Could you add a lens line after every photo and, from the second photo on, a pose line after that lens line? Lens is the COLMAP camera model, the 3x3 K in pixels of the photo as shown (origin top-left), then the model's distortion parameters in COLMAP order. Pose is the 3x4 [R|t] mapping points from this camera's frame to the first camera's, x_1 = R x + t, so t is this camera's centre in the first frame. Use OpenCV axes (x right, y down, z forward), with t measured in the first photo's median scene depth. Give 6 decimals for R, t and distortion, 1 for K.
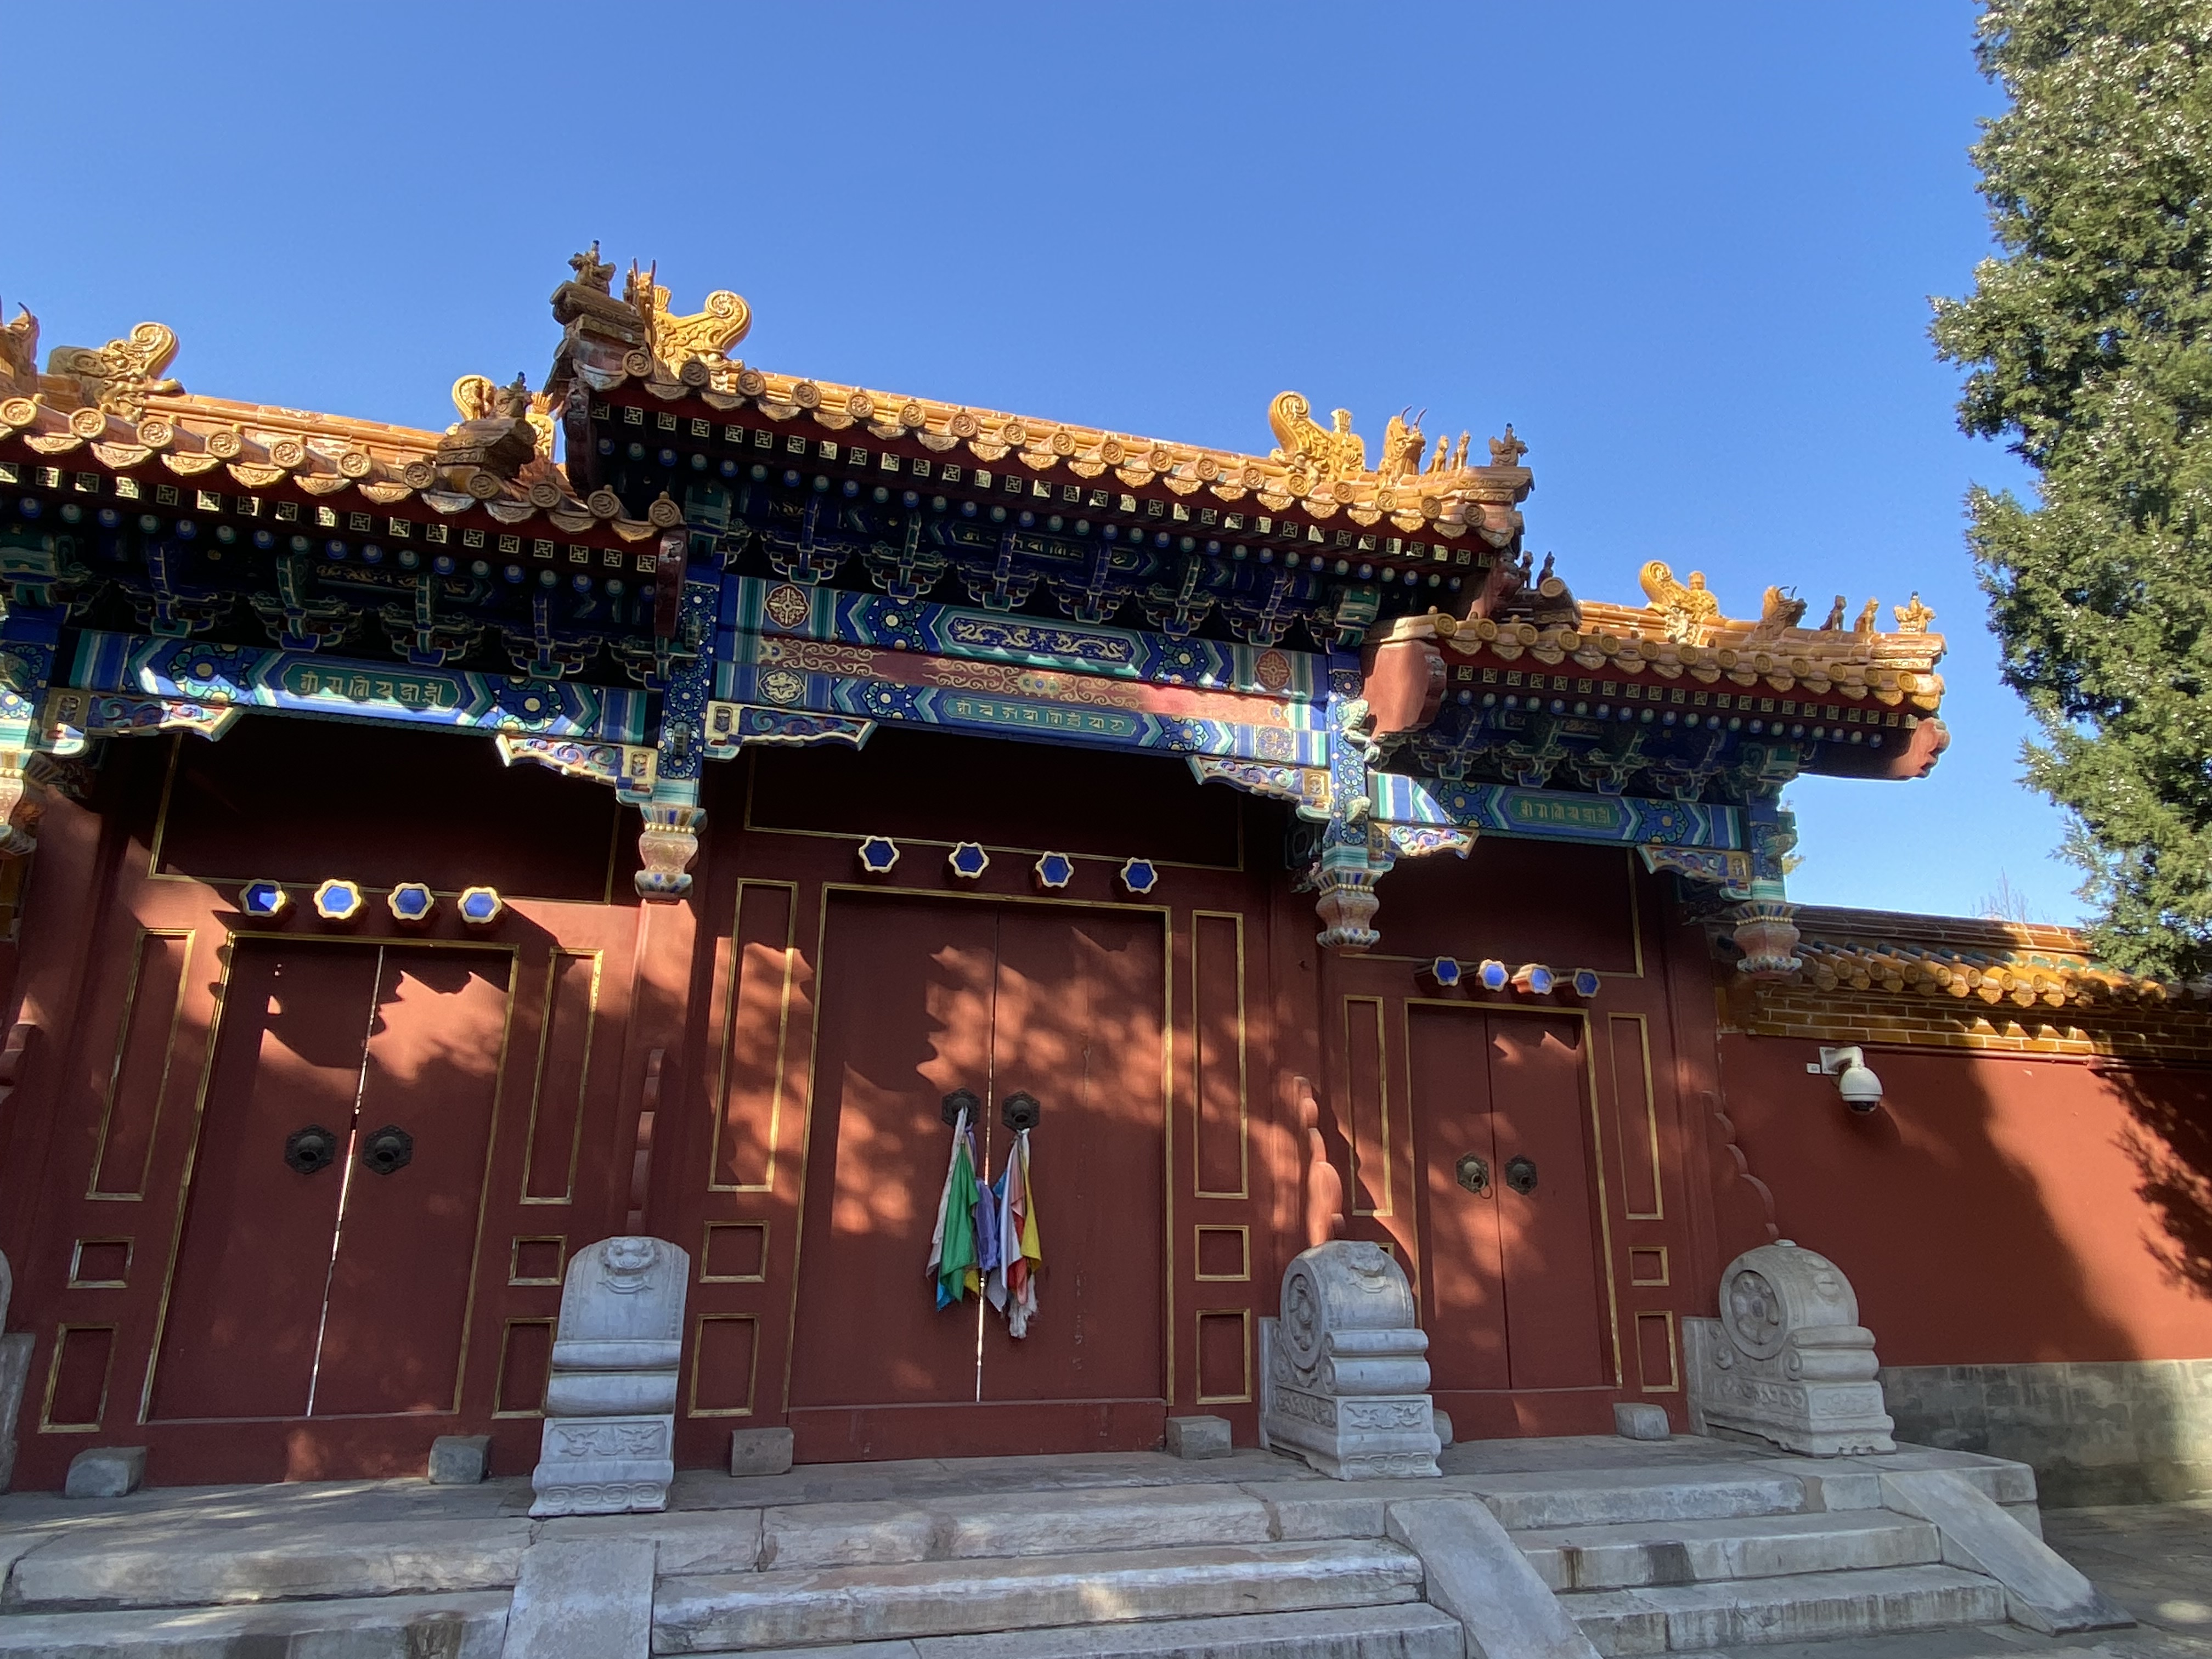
lens RADIAL K [[1332.1, 0, 1112.0], [0, 1332.1, 817.2], [0, 0, 1]] dist [0.016870, -0.012327]
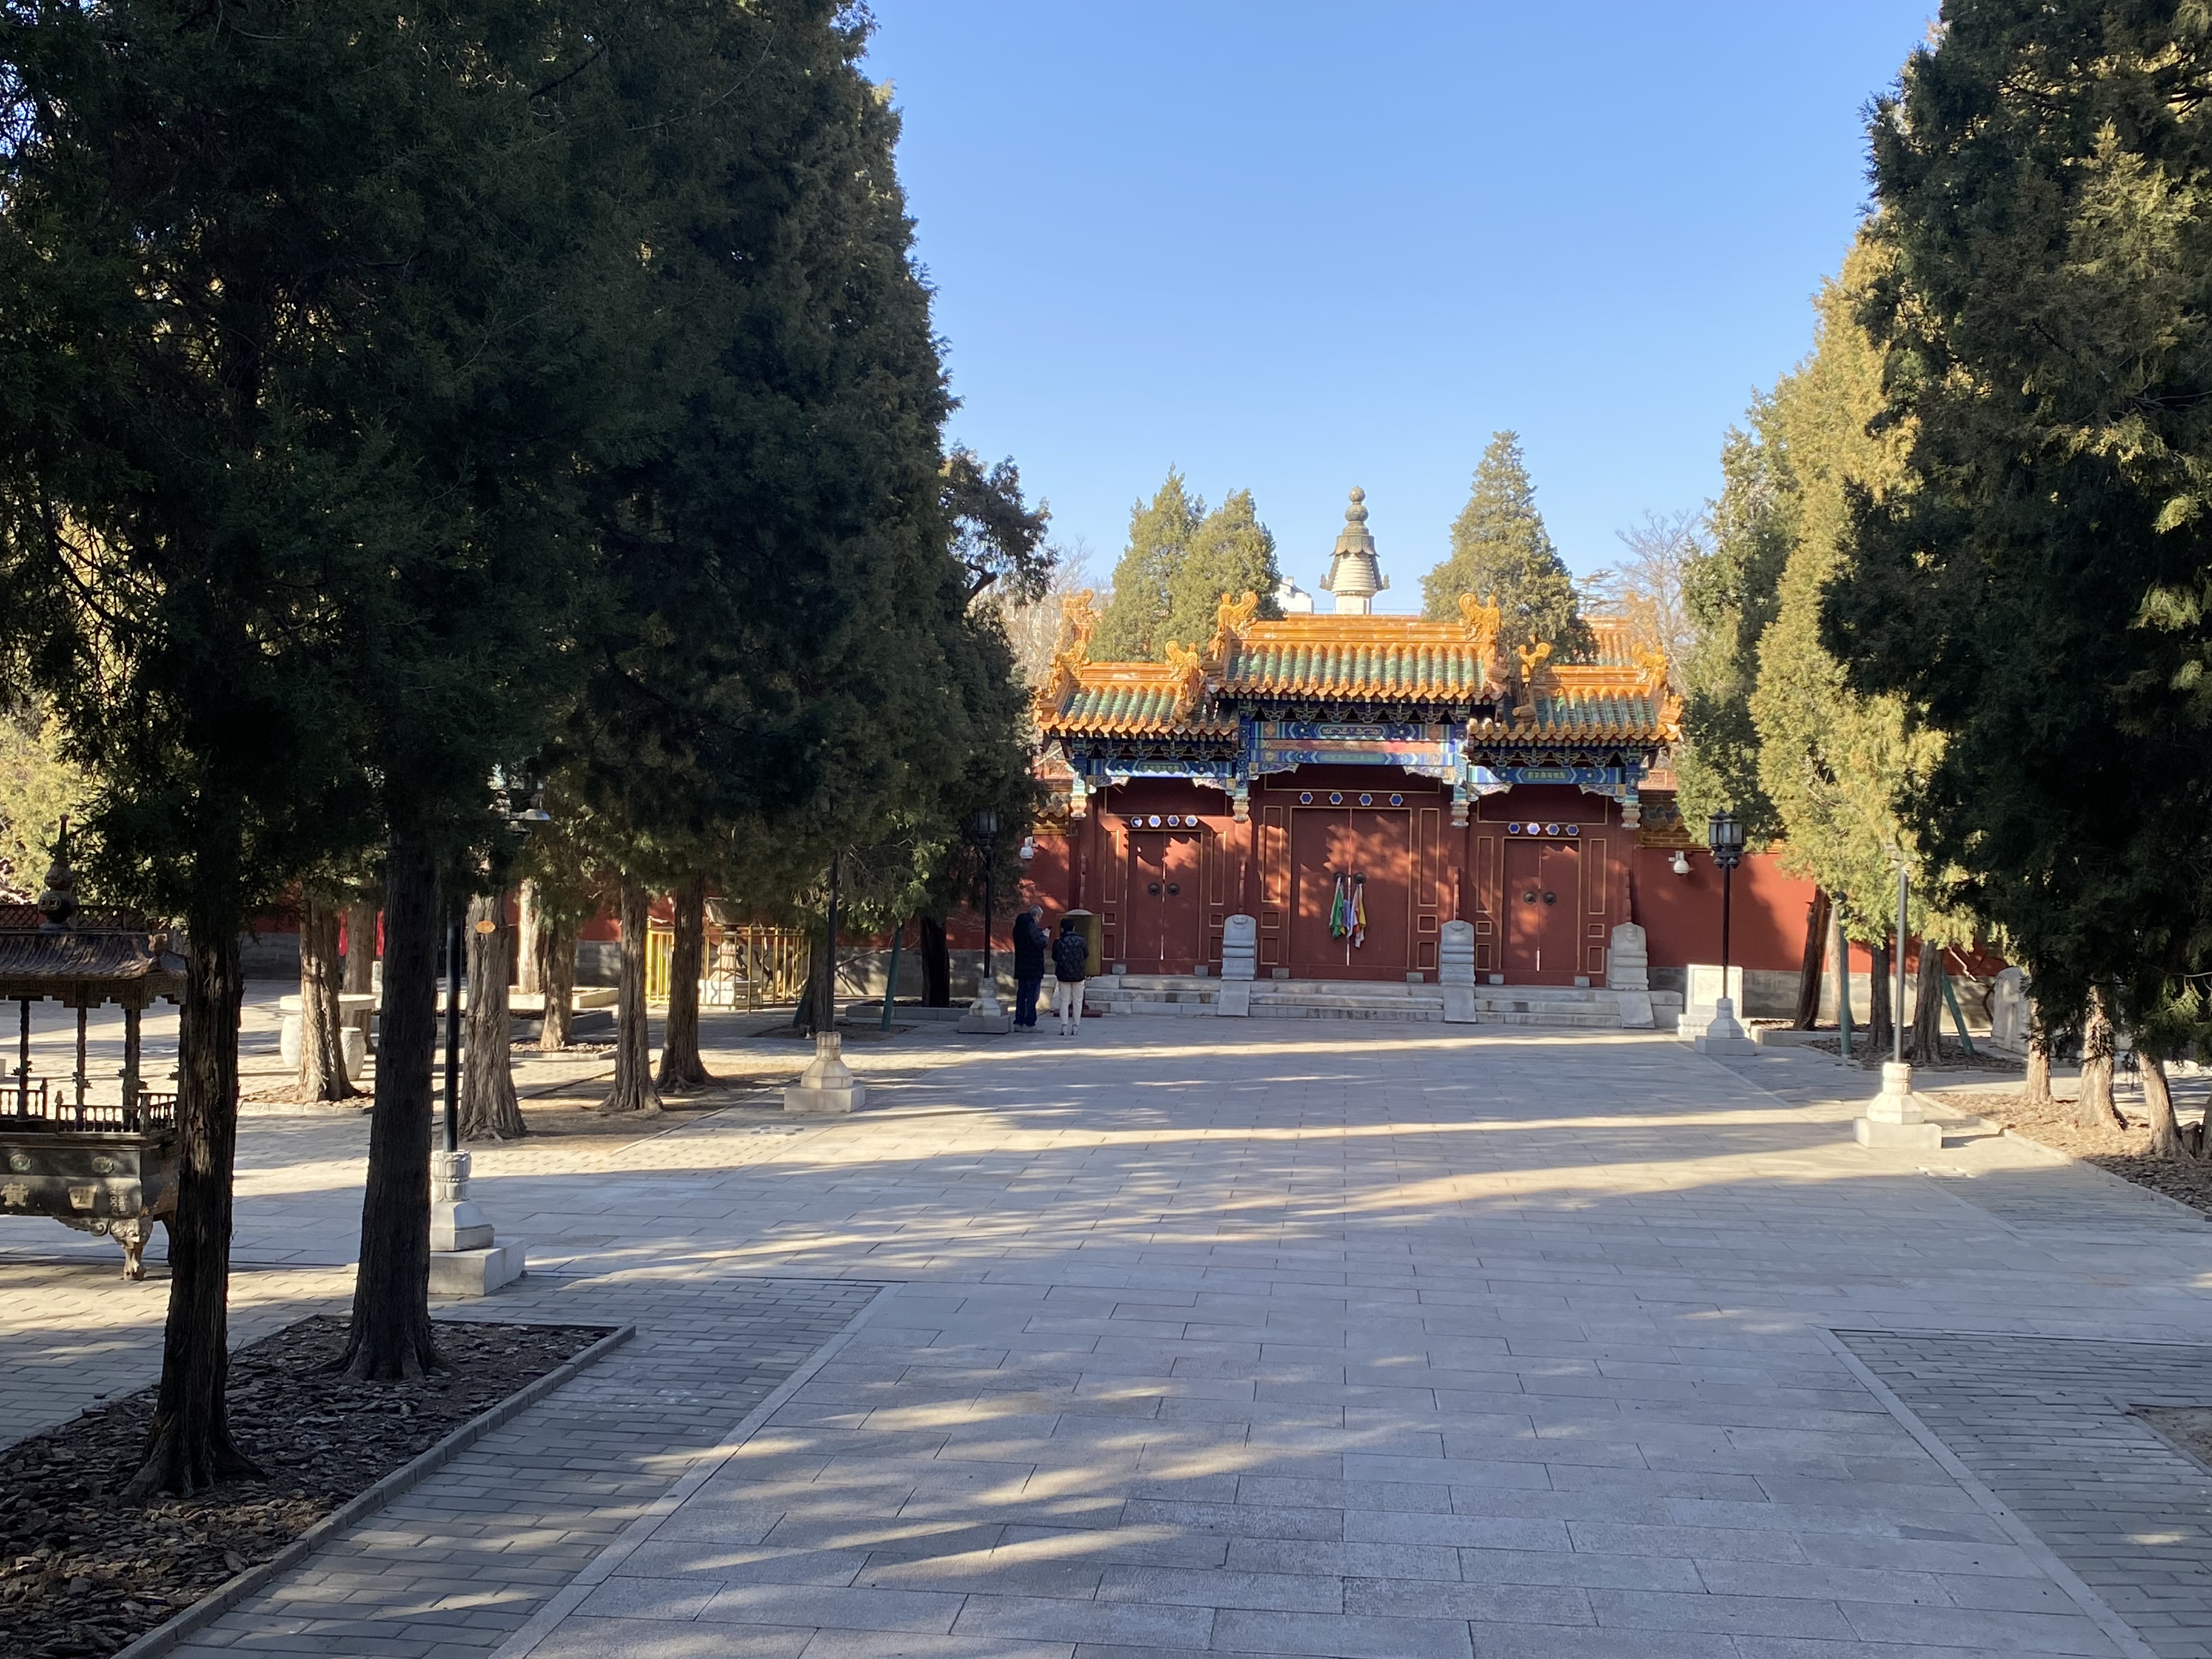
lens RADIAL K [[2385.2, 0, 1101.1], [0, 2385.2, 831.0], [0, 0, 1]] dist [0.023154, 0.000000]
pose [[0.922663, 0.004663, -0.385580, 1.725711], [0.095361, 0.966109, 0.239875, -1.443274], [0.373631, -0.258093, 0.890948, -4.683646]]
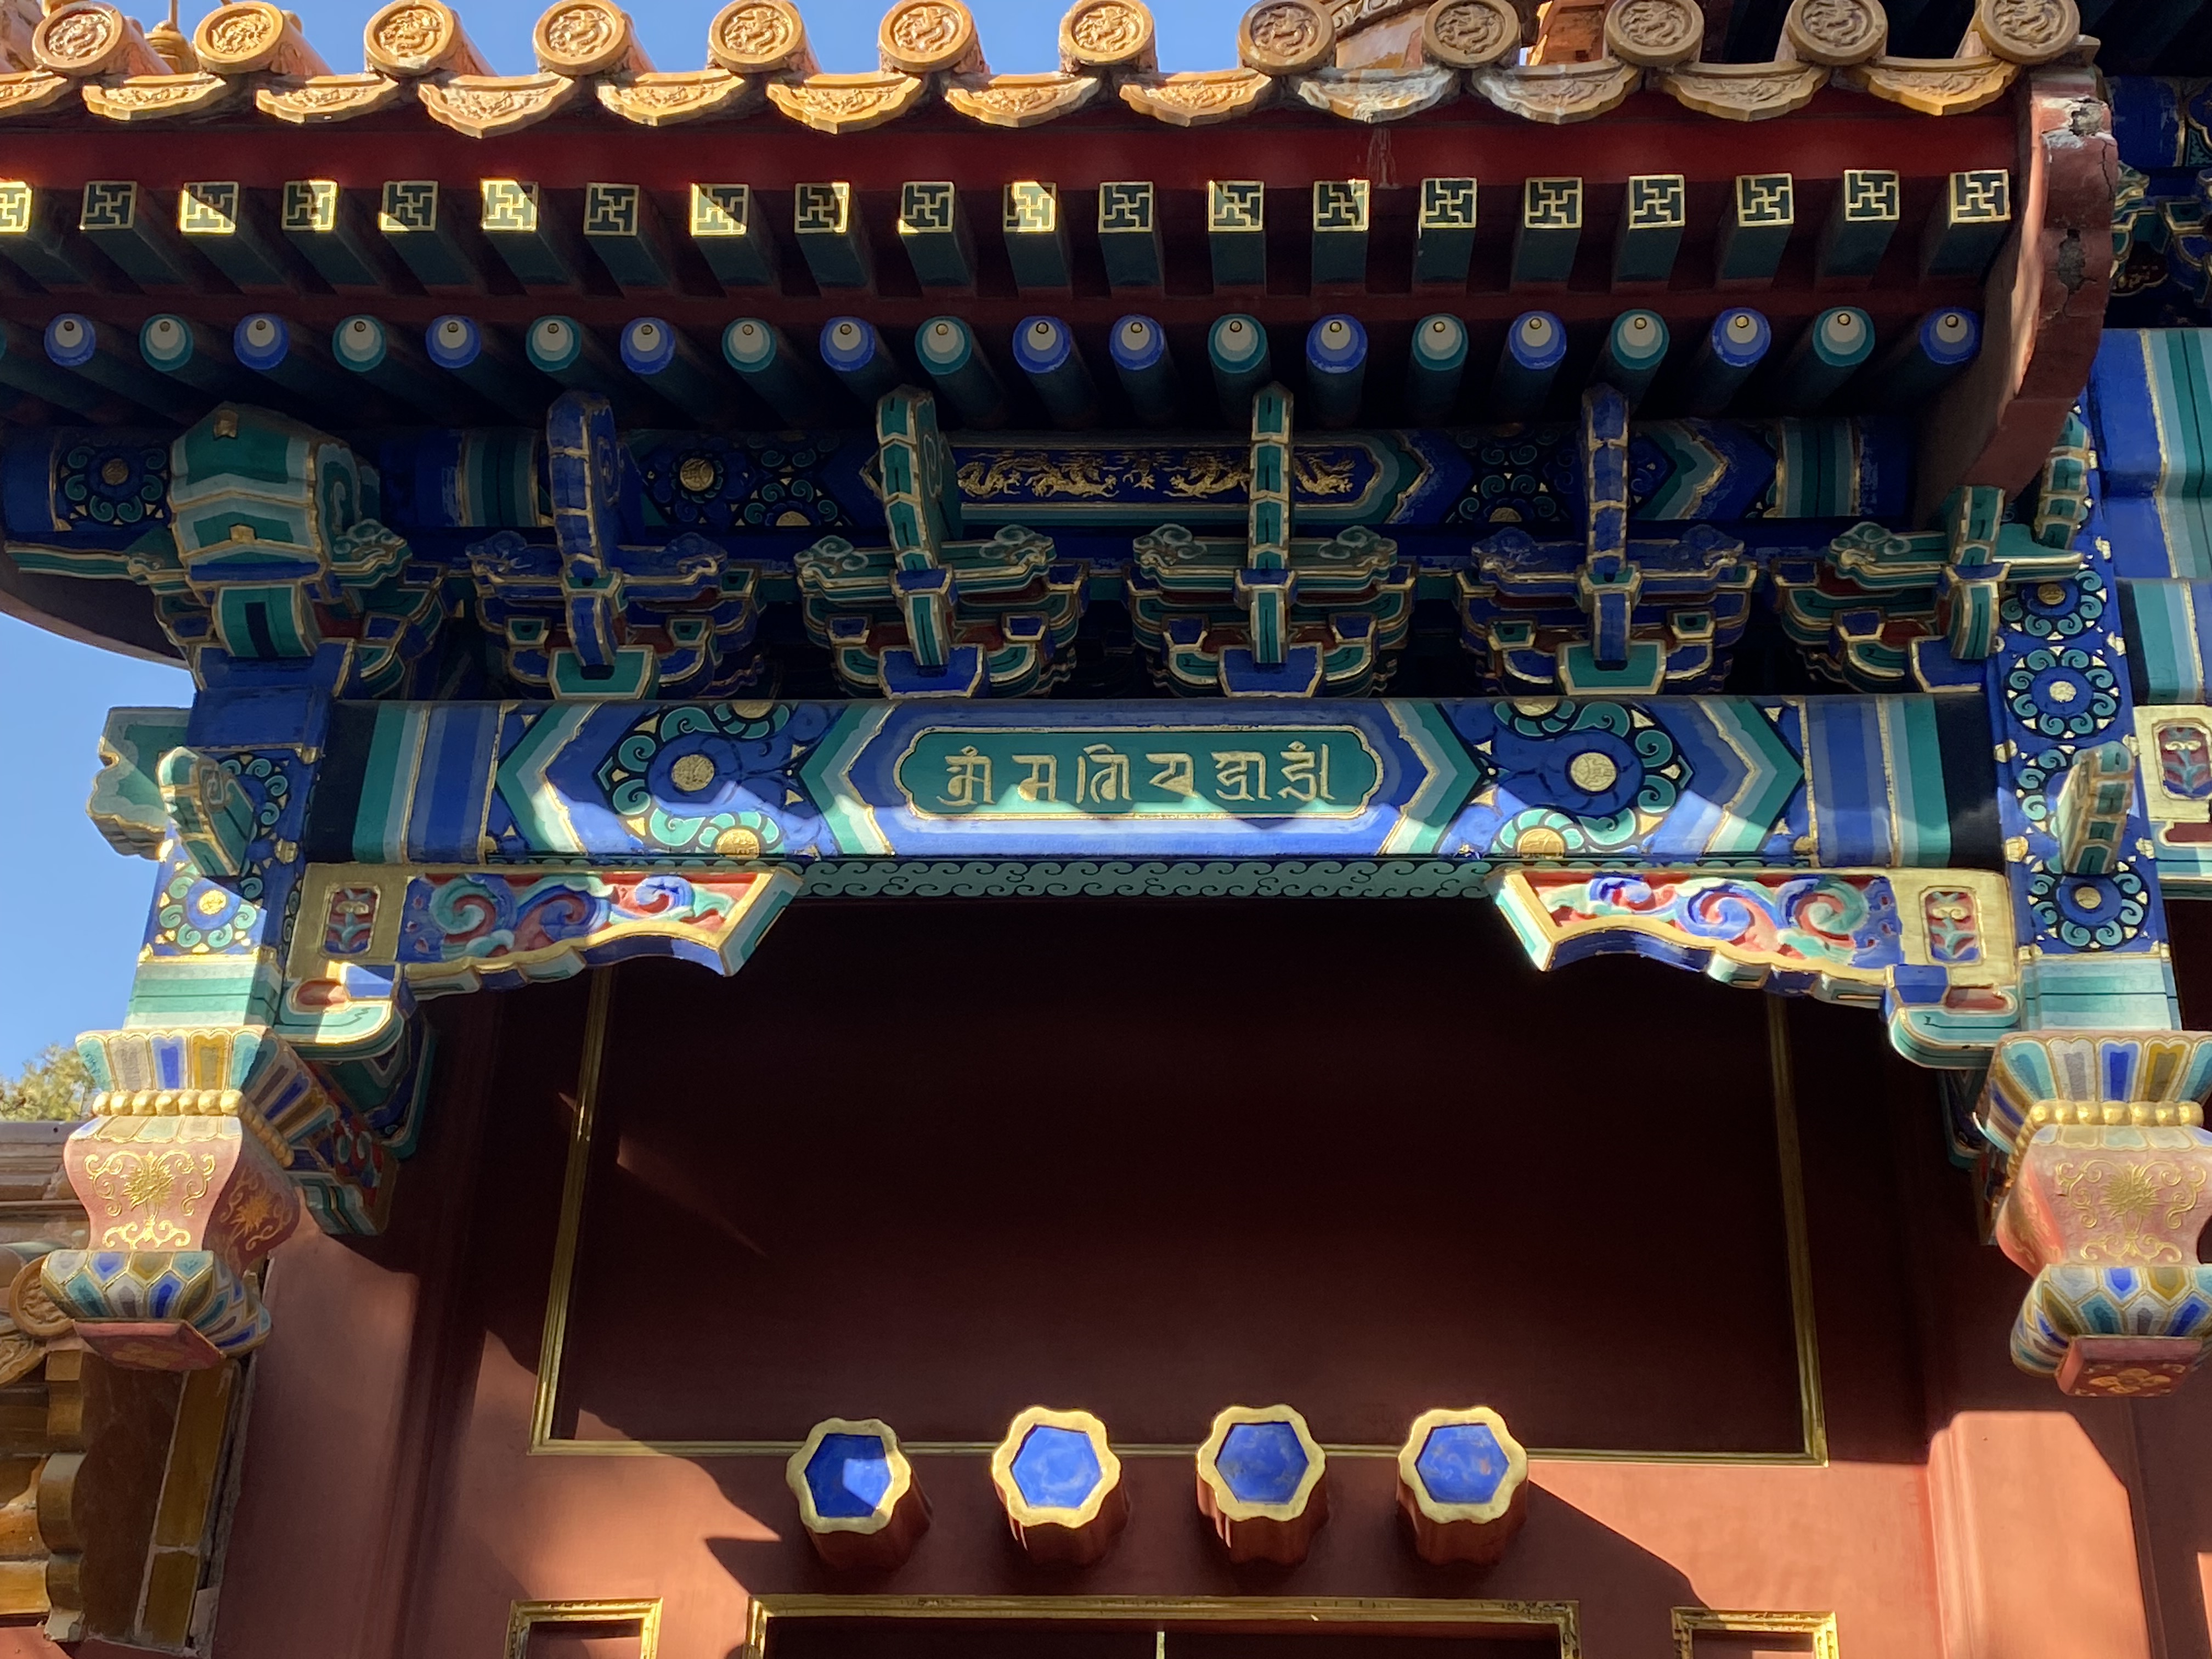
lens RADIAL K [[2918.8, 0, 1241.8], [0, 2918.8, 829.8], [0, 0, 1]] dist [0.142052, 0.000000]
pose [[0.941147, -0.152236, -0.301774, -0.305573], [0.077831, 0.966443, -0.244807, 0.089690], [0.328915, 0.206911, 0.921413, 0.343043]]
